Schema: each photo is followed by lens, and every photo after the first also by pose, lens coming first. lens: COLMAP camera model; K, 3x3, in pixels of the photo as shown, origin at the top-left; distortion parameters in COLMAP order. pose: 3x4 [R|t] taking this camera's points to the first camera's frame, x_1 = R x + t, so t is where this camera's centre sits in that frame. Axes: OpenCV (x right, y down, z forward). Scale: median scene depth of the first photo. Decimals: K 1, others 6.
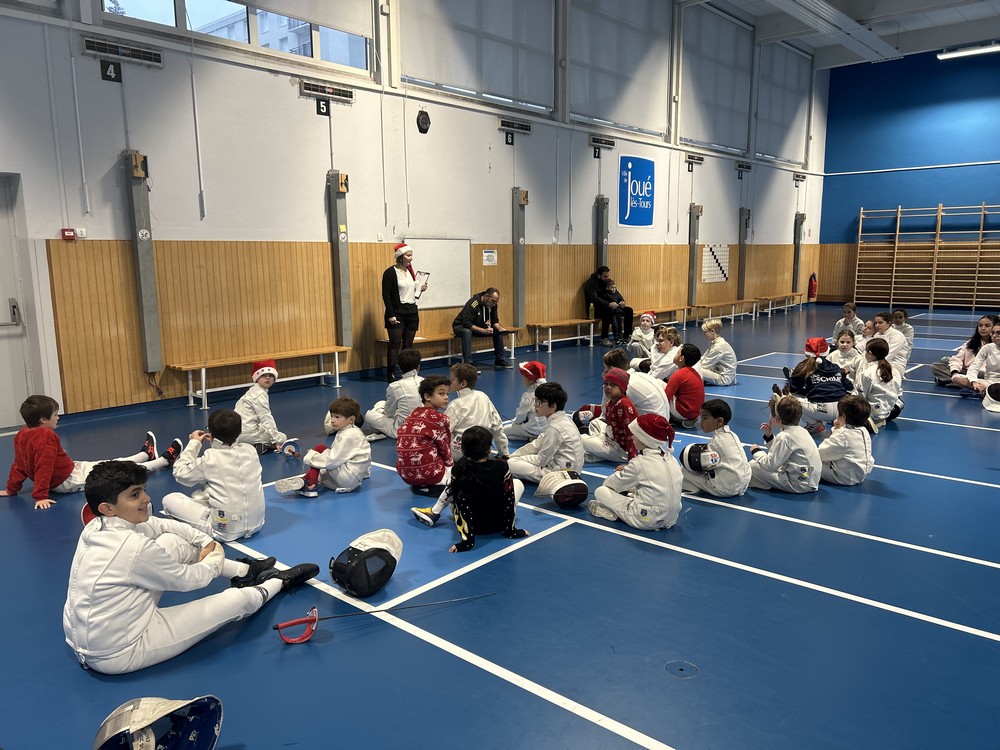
lens RADIAL K [[754.4, 0, 502.4], [0, 754.4, 380.8], [0, 0, 1]] dist [0.043020, -0.043345]
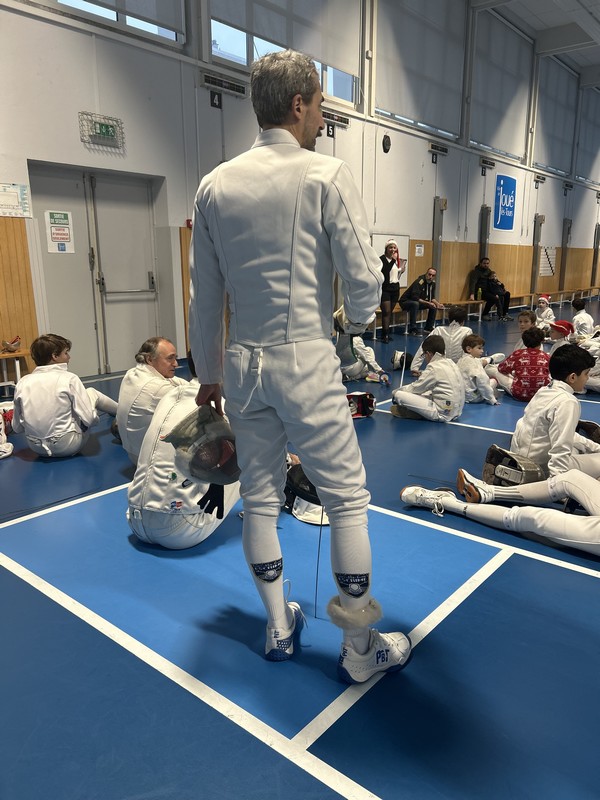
lens RADIAL K [[603.5, 0, 303.0], [0, 603.5, 401.6], [0, 0, 1]] dist [0.043020, -0.043345]
pose [[0.999634, -0.000335, 0.027063, -0.228495], [-0.001232, 0.998323, 0.057877, 0.034832], [-0.027037, -0.057889, 0.997957, -0.056973]]
